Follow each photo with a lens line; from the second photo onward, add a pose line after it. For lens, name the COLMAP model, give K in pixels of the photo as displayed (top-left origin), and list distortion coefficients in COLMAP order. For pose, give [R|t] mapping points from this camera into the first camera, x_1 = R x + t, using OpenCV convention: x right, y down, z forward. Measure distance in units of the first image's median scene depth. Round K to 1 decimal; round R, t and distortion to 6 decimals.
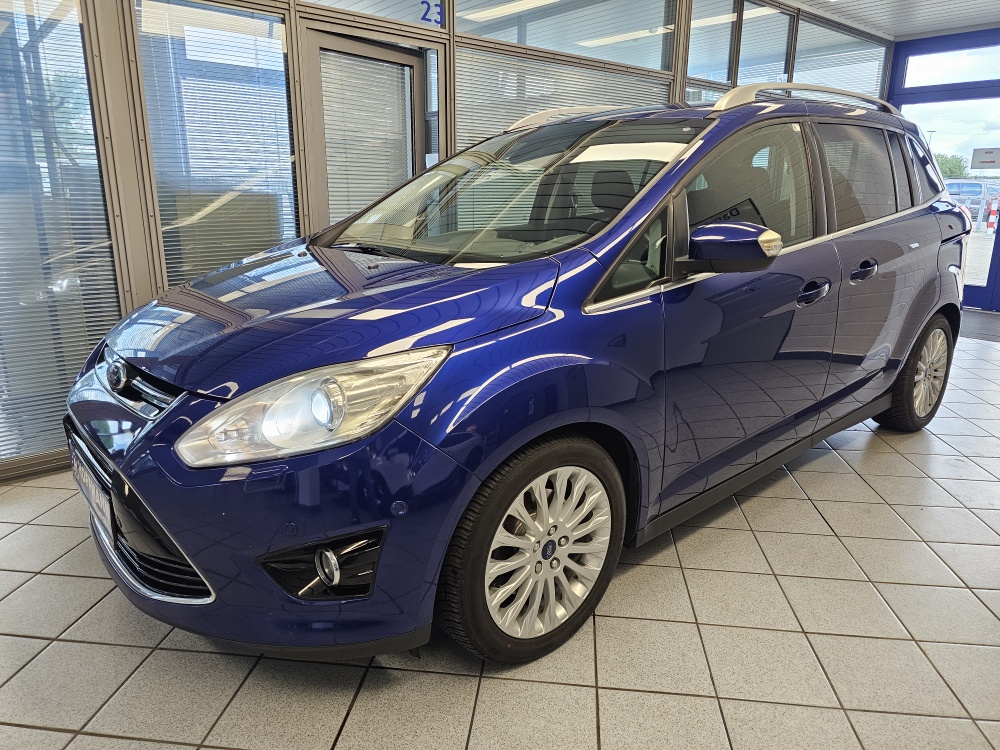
lens RADIAL K [[676.8, 0, 503.1], [0, 676.8, 375.3], [0, 0, 1]] dist [0.038455, -0.043850]
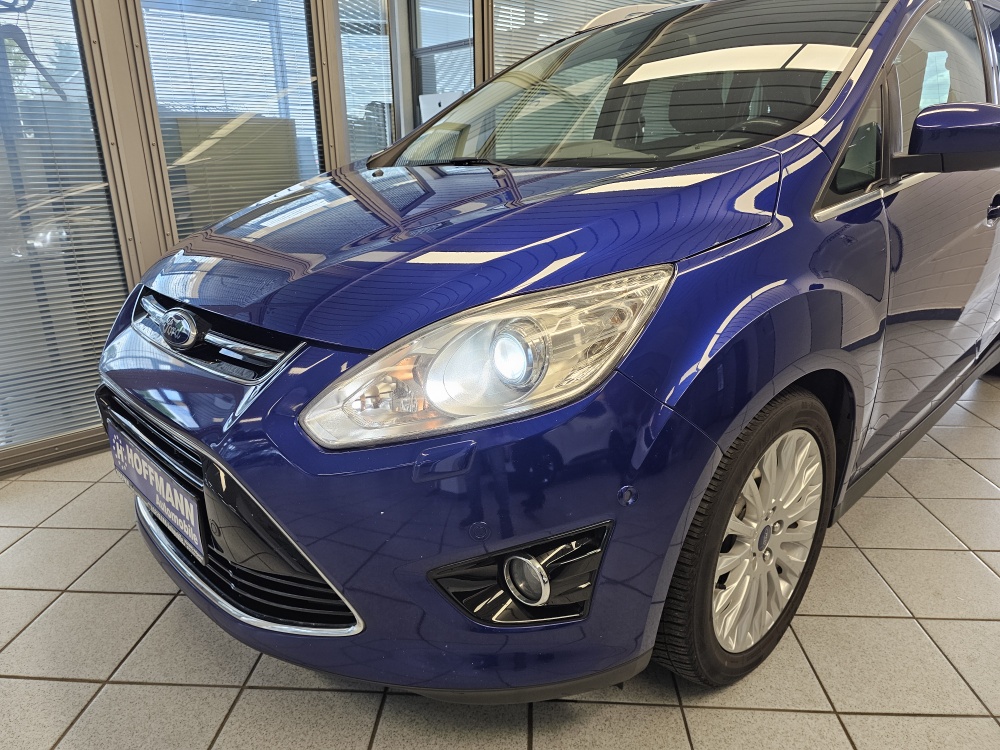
lens RADIAL K [[695.6, 0, 491.3], [0, 695.6, 373.2], [0, 0, 1]] dist [0.040606, -0.047252]
pose [[0.998845, -0.037314, 0.030270, -0.248798], [0.035909, 0.998311, 0.045679, 0.024703], [-0.031924, -0.044539, 0.998497, 0.229774]]
